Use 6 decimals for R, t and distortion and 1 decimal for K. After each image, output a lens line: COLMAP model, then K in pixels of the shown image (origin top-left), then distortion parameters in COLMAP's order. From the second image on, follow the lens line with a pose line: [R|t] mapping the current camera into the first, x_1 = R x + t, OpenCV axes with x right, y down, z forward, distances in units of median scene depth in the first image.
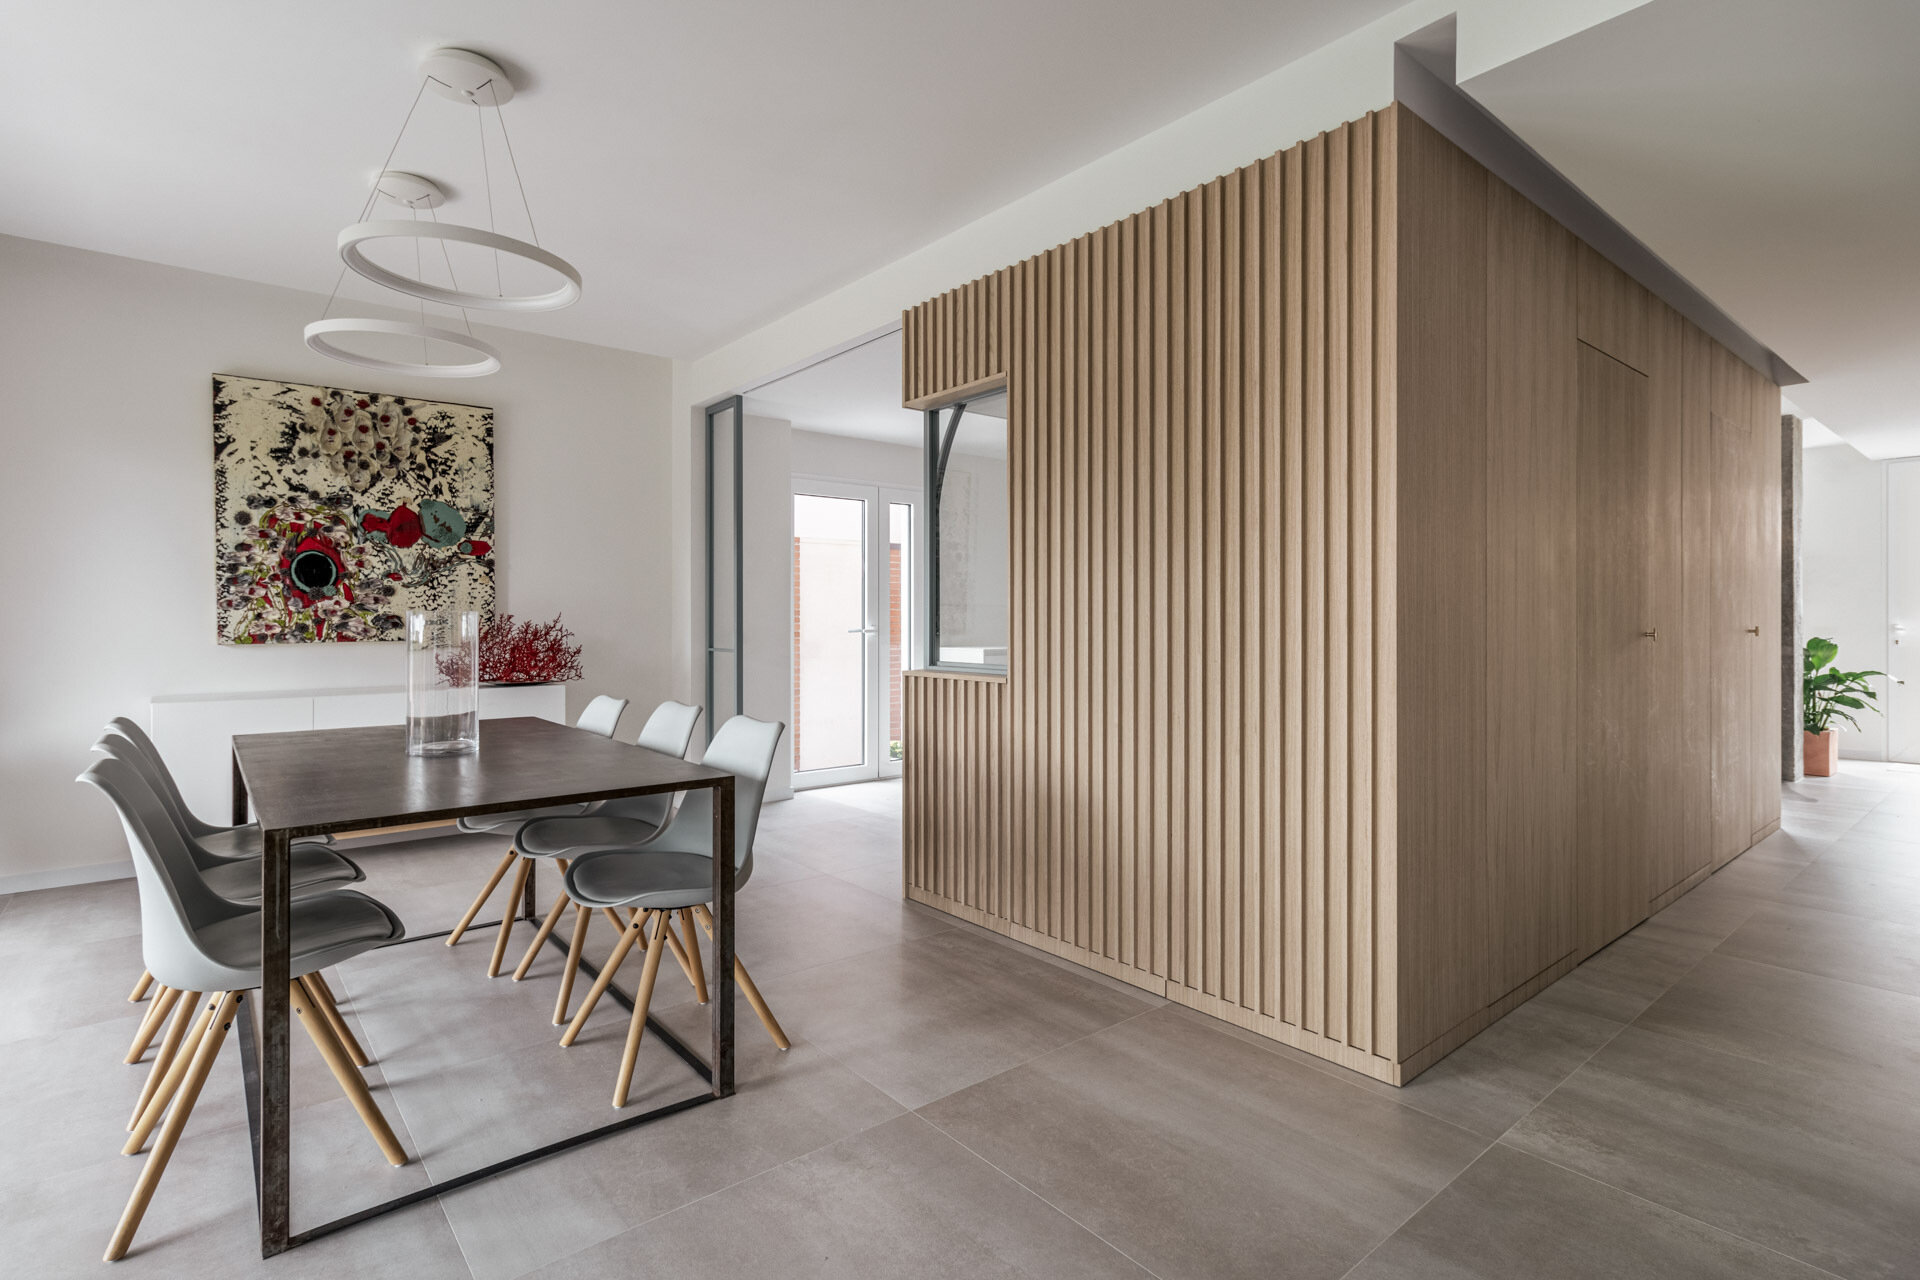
lens RADIAL K [[924.3, 0, 959.2], [0, 924.3, 620.9], [0, 0, 1]] dist [0.000765, 0.001704]
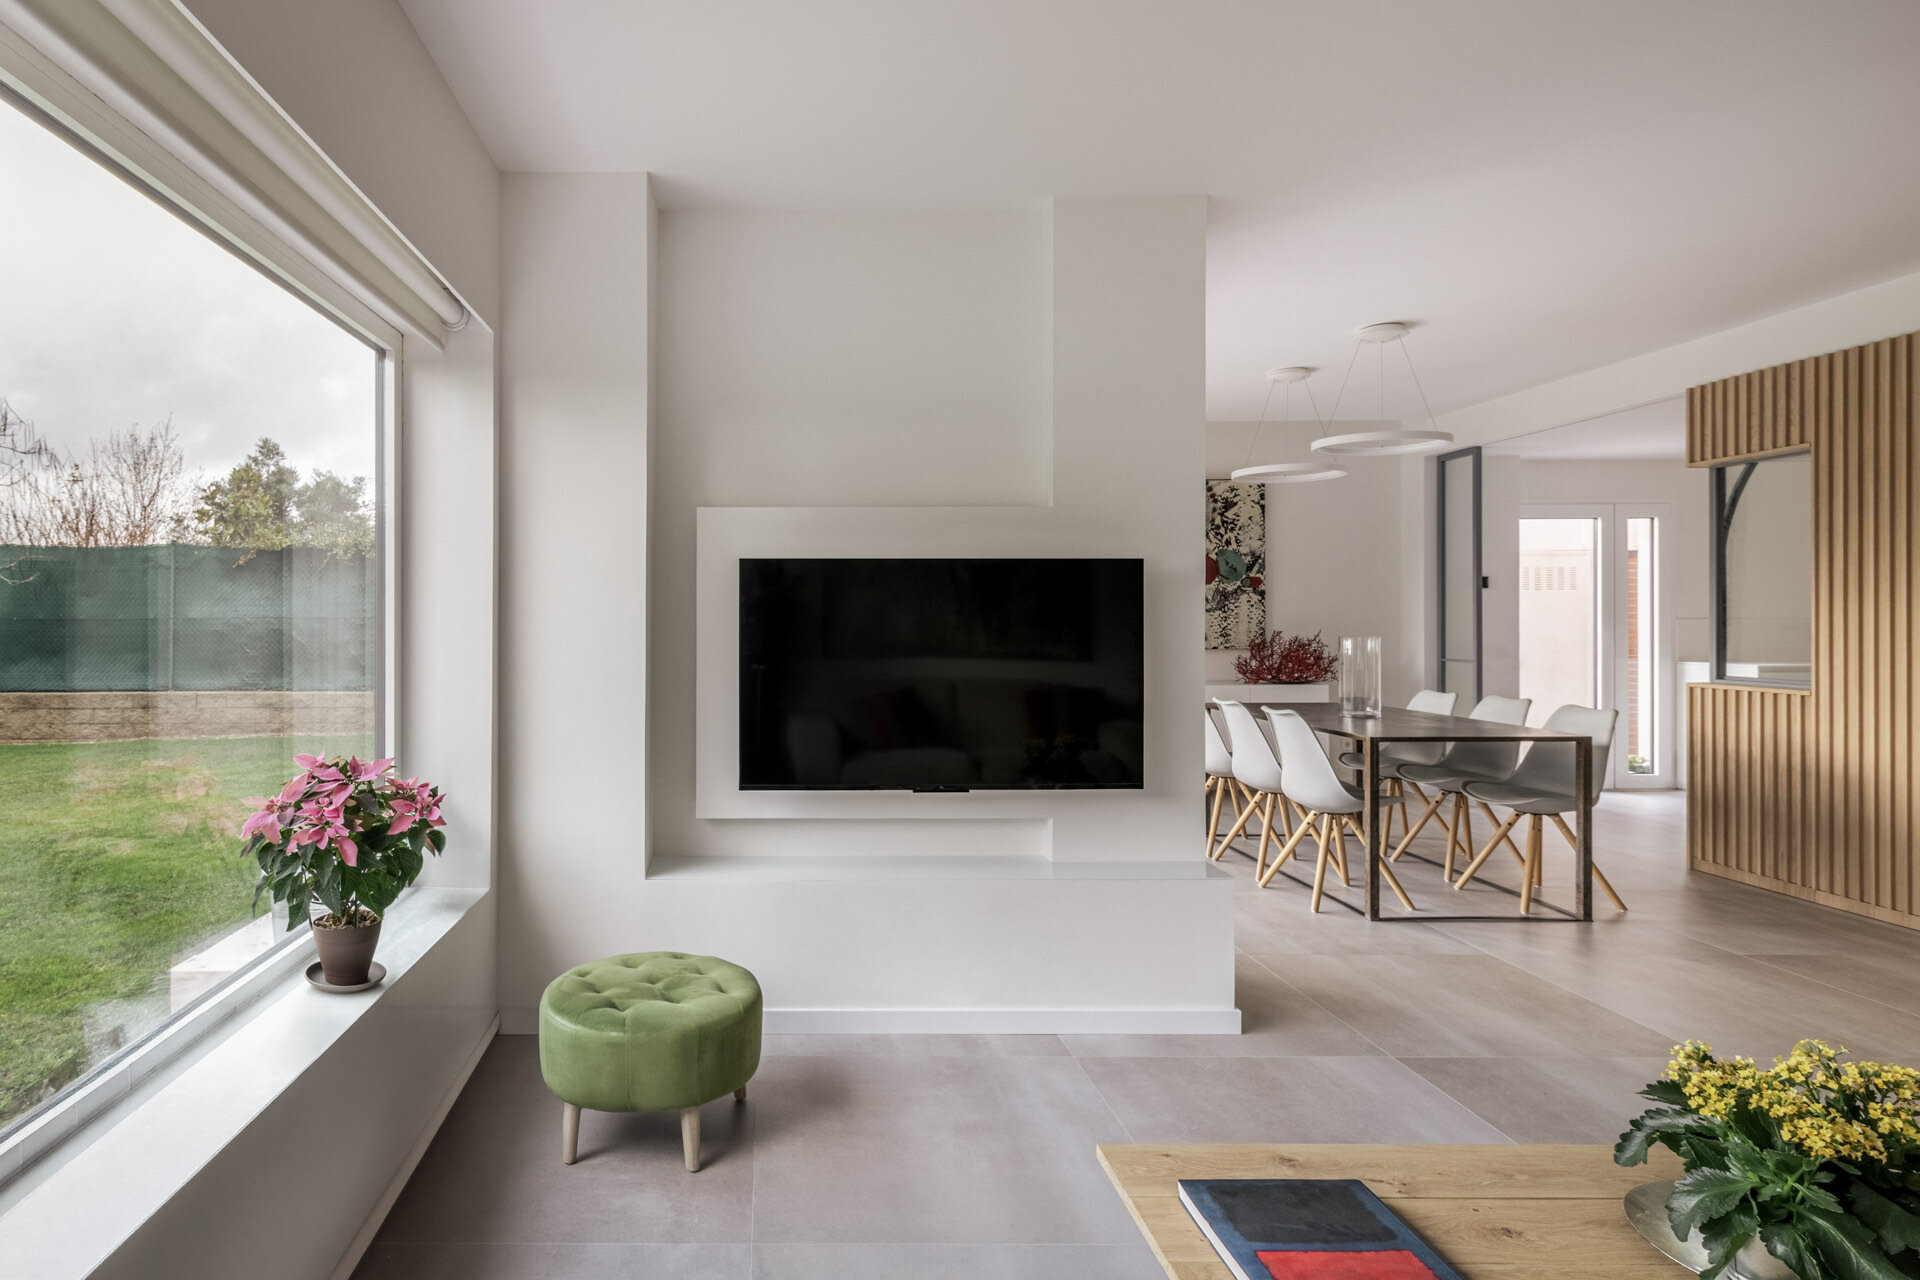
lens RADIAL K [[850.2, 0, 959.6], [0, 850.2, 629.1], [0, 0, 1]] dist [0.004898, -0.000492]
pose [[0.755795, -0.000608, -0.654808, -0.025198], [0.000315, 1.000000, -0.000565, -0.008631], [0.654808, 0.000220, 0.755795, -0.249639]]
